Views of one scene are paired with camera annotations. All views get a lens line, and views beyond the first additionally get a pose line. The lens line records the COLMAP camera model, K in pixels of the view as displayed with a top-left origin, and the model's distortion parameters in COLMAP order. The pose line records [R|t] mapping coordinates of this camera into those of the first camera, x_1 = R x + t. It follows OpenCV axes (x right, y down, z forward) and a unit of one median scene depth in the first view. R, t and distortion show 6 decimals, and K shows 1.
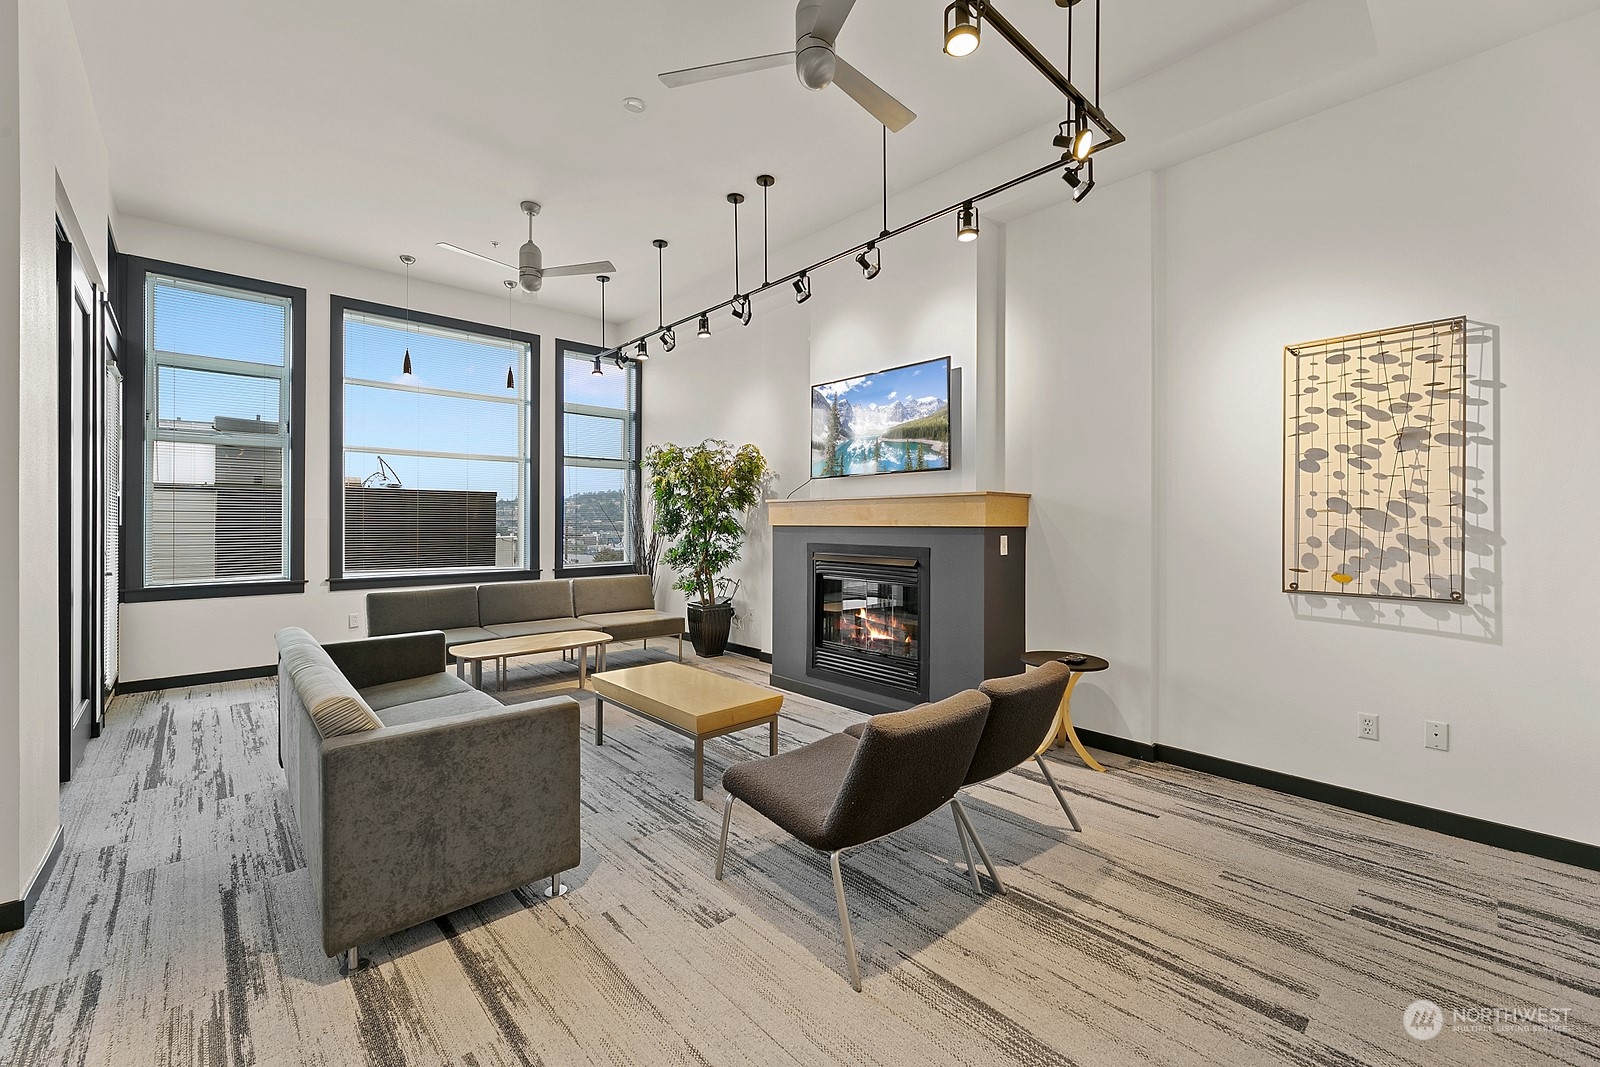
lens RADIAL K [[646.8, 0, 797.3], [0, 646.8, 526.2], [0, 0, 1]] dist [-0.000970, 0.000018]
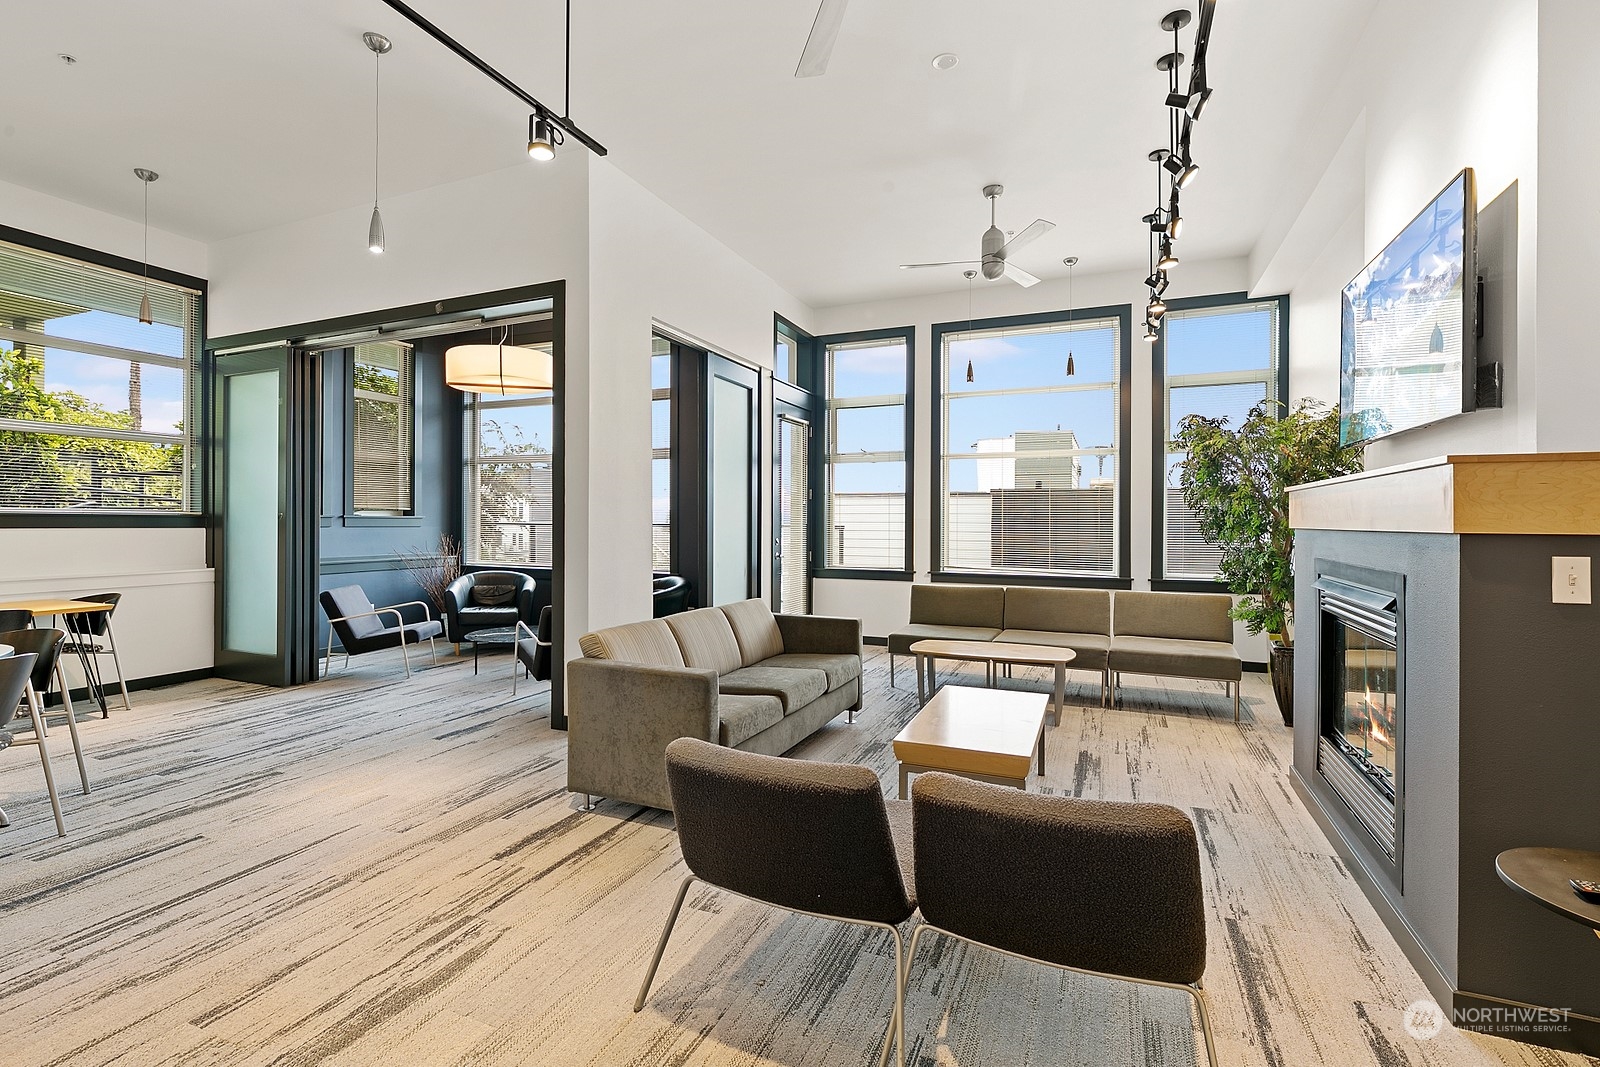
lens RADIAL K [[739.0, 0, 795.2], [0, 739.0, 524.7], [0, 0, 1]] dist [0.001440, 0.000035]
pose [[0.405301, 0.005159, -0.914169, 0.440827], [-0.008045, 0.999965, 0.002076, -0.002345], [0.914148, 0.006513, 0.405329, 0.283774]]
